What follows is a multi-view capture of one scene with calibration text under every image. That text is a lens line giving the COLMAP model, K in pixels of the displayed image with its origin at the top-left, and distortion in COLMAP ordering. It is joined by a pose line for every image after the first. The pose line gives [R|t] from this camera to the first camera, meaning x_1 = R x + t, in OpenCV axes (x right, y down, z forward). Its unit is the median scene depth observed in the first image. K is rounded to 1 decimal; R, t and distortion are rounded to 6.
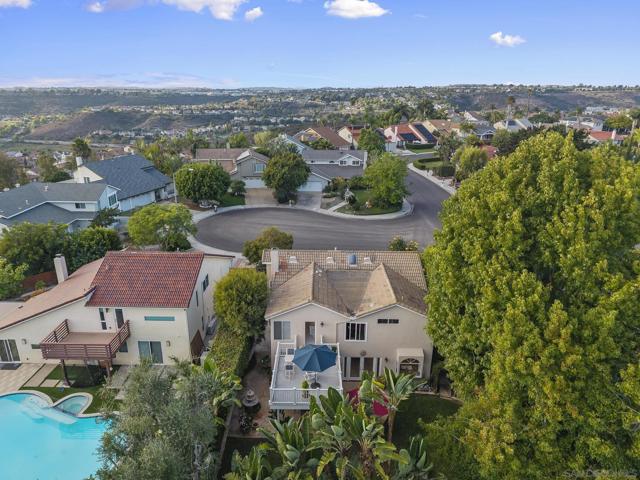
lens RADIAL K [[429.7, 0, 307.6], [0, 429.7, 240.0], [0, 0, 1]] dist [0.034078, -0.036324]
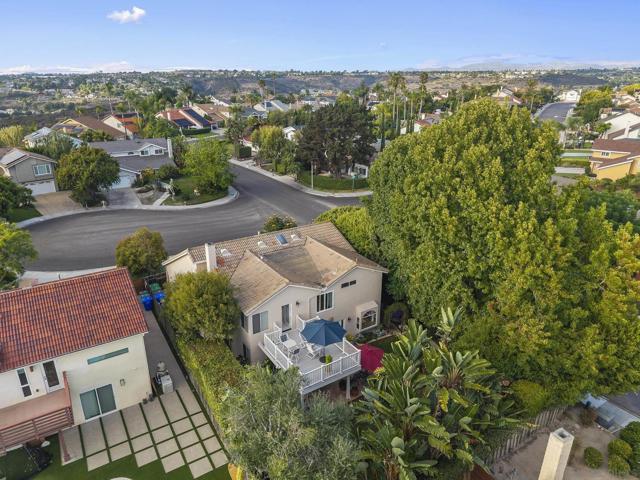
lens RADIAL K [[429.7, 0, 311.4], [0, 429.7, 237.4], [0, 0, 1]] dist [0.034078, -0.036324]
pose [[0.838058, -0.199167, 0.507929, -0.150576], [0.186622, 0.979476, 0.076150, -0.009443], [-0.512671, 0.030973, 0.858026, 0.042456]]
